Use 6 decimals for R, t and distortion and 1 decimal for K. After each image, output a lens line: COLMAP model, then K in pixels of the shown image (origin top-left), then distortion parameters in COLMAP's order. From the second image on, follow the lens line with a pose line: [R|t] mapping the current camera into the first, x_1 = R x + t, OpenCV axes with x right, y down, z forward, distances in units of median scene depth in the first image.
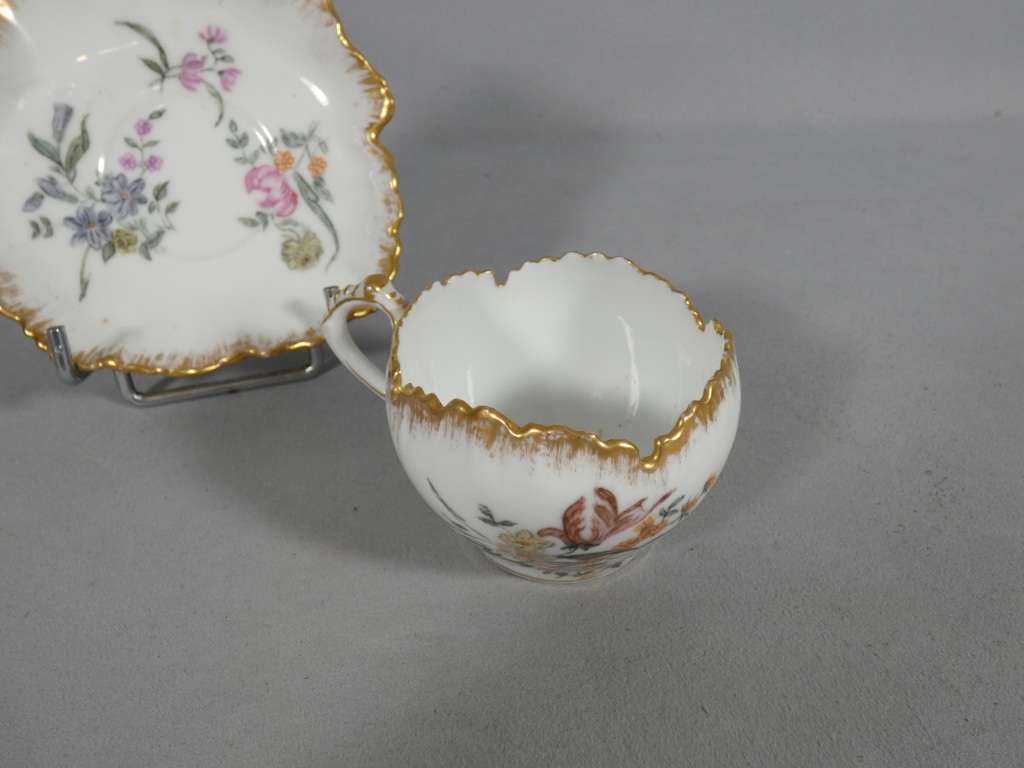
lens RADIAL K [[793.4, 0, 514.1], [0, 793.4, 376.5], [0, 0, 1]] dist [-0.004304, -0.025543]
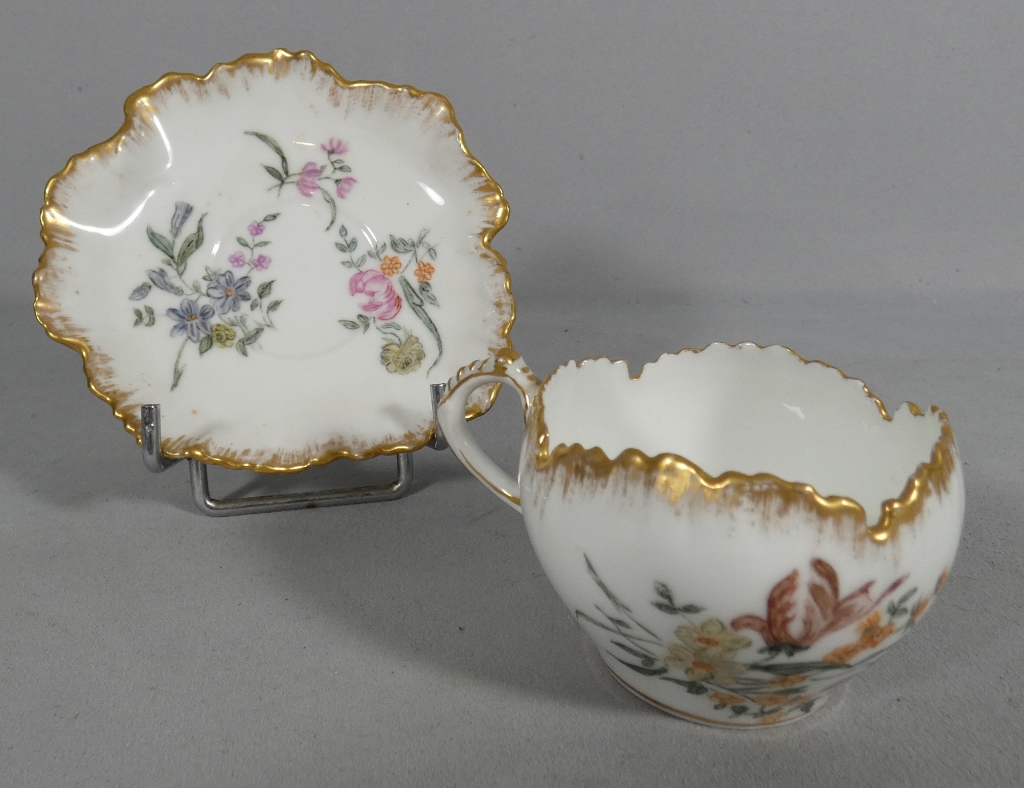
lens RADIAL K [[849.7, 0, 445.0], [0, 849.7, 341.7], [0, 0, 1]] dist [-0.004849, -0.004406]
pose [[0.993663, 0.026675, -0.109191, -0.114171], [-0.059259, 0.949785, -0.307240, 0.139251], [0.095513, 0.311763, 0.945347, 0.054368]]
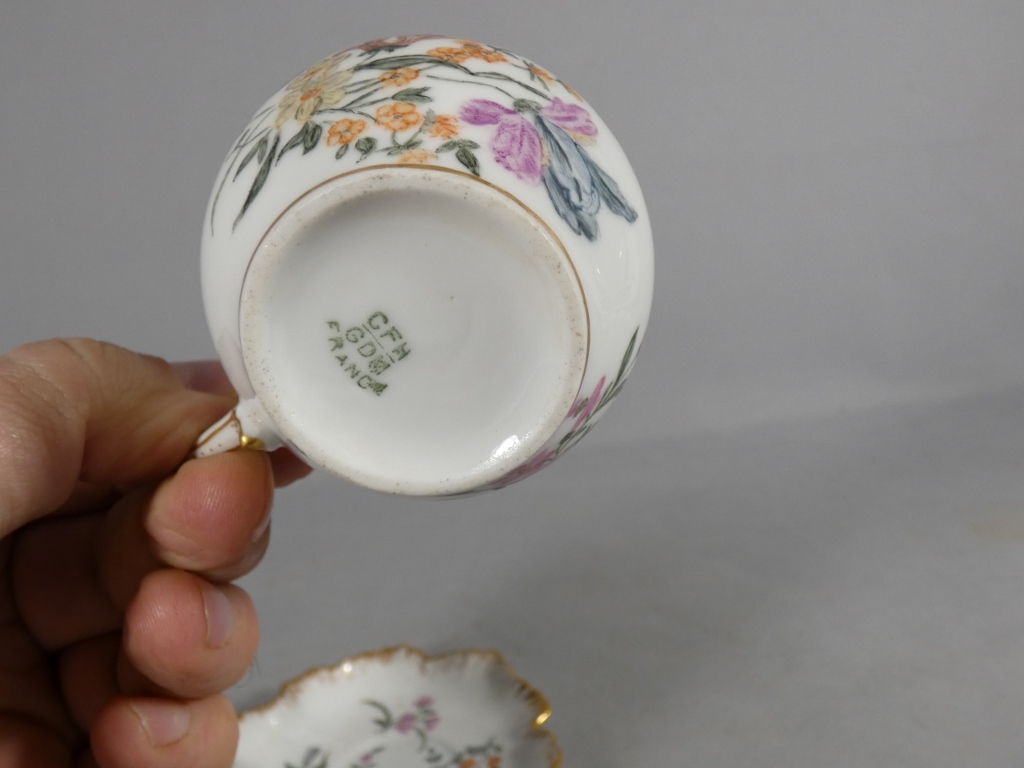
lens RADIAL K [[793.4, 0, 514.1], [0, 793.4, 376.5], [0, 0, 1]] dist [-0.004304, -0.025543]
pose [[0.979809, -0.188898, -0.065516, 0.135634], [-0.104570, -0.204870, -0.973187, 0.603980], [0.170411, 0.960388, -0.220487, 1.023591]]
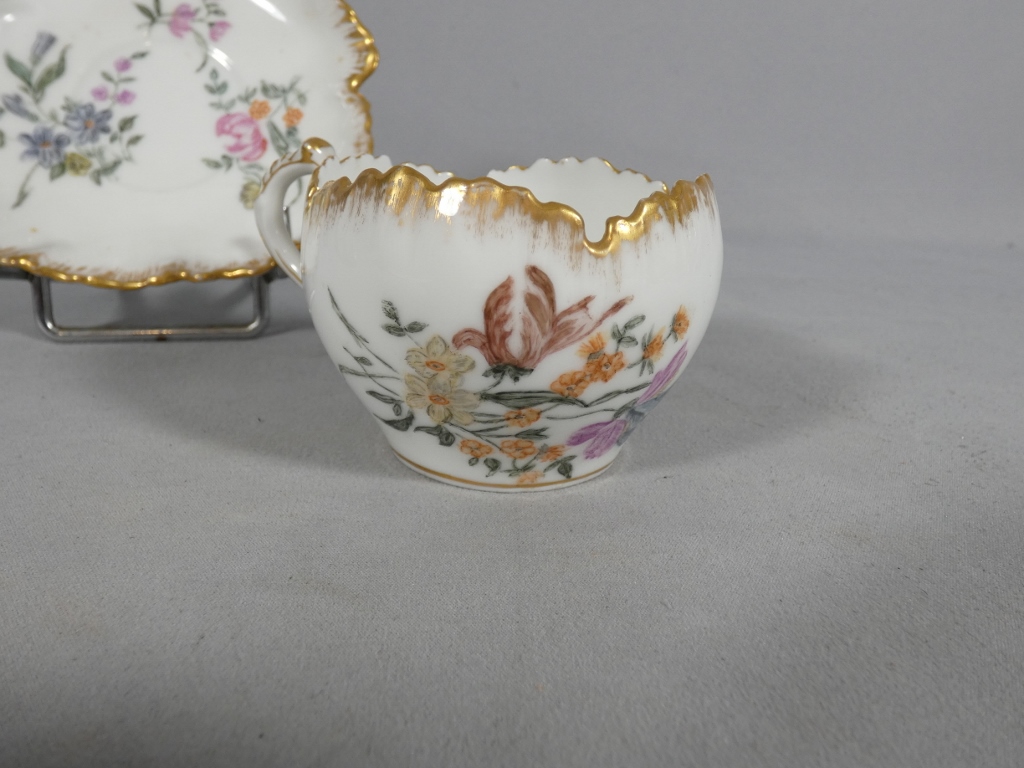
lens RADIAL K [[793.4, 0, 514.1], [0, 793.4, 376.5], [0, 0, 1]] dist [-0.004304, -0.025543]
pose [[0.996839, 0.070392, -0.036843, 0.080929], [-0.077840, 0.958163, -0.275434, 0.295756], [0.015913, 0.277431, 0.960614, 0.177125]]
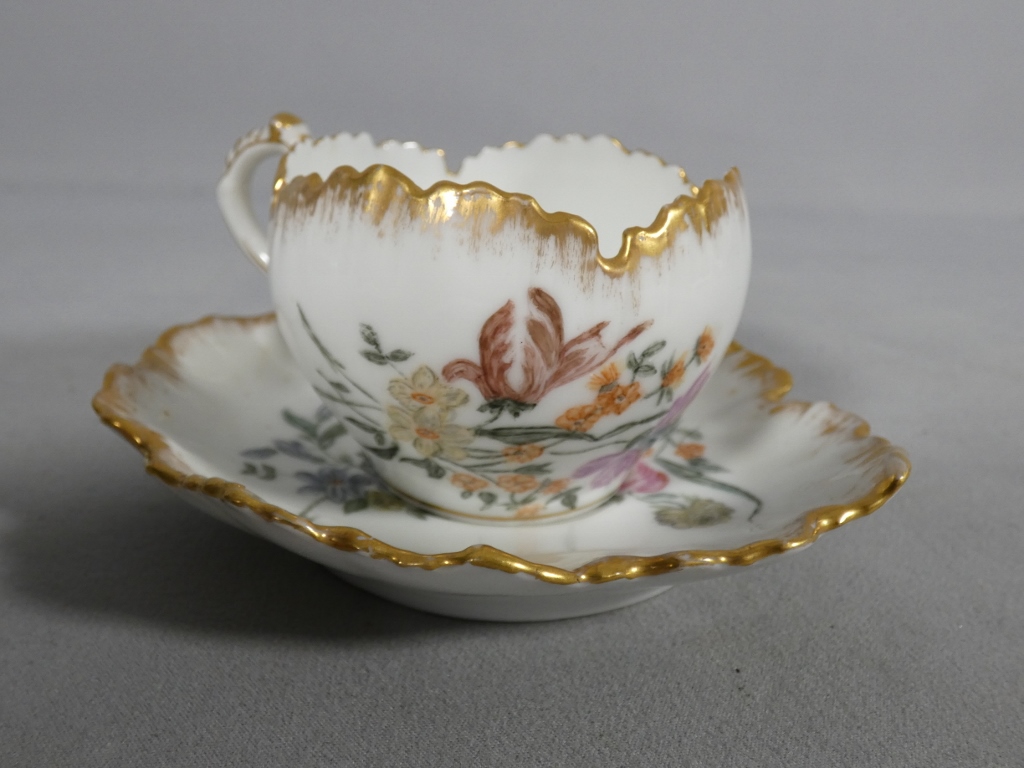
lens RADIAL K [[793.4, 0, 514.1], [0, 793.4, 376.5], [0, 0, 1]] dist [-0.004304, -0.025543]
pose [[0.997065, 0.074227, -0.018770, 0.068538], [-0.076520, 0.974315, -0.211791, 0.226628], [0.002567, 0.212606, 0.977135, 0.234780]]
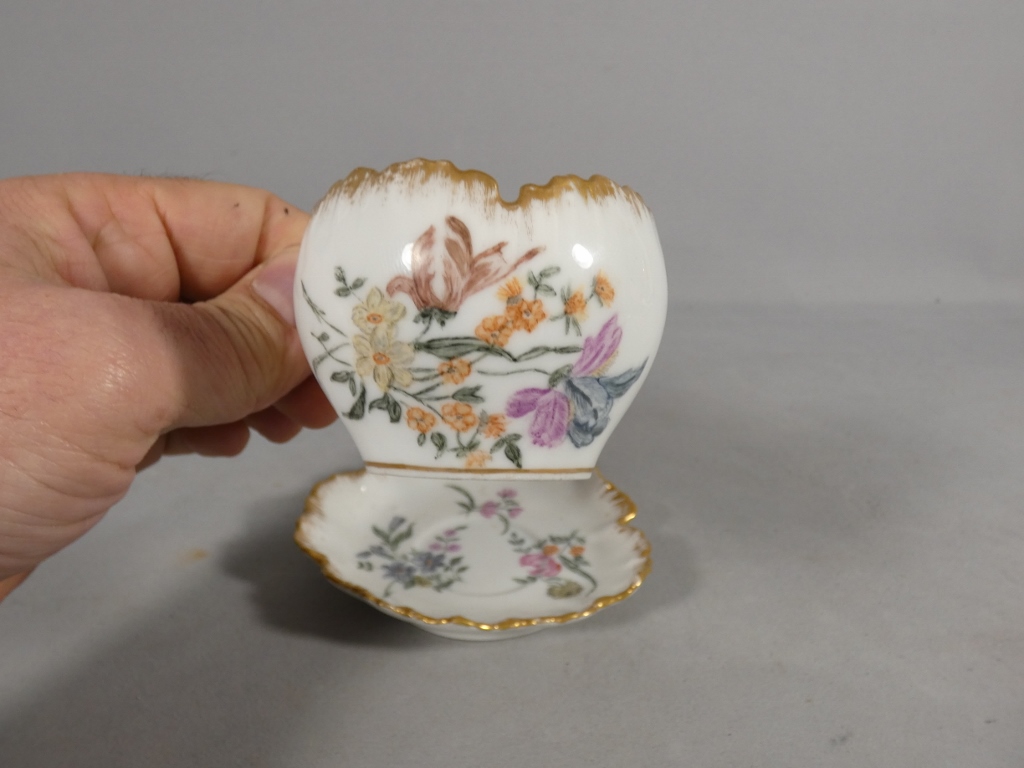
lens RADIAL K [[793.4, 0, 514.1], [0, 793.4, 376.5], [0, 0, 1]] dist [-0.004304, -0.025543]
pose [[0.974631, 0.007873, -0.223680, 0.245723], [-0.147934, 0.772620, -0.617393, 0.534918], [0.167958, 0.634820, 0.754184, 0.281539]]
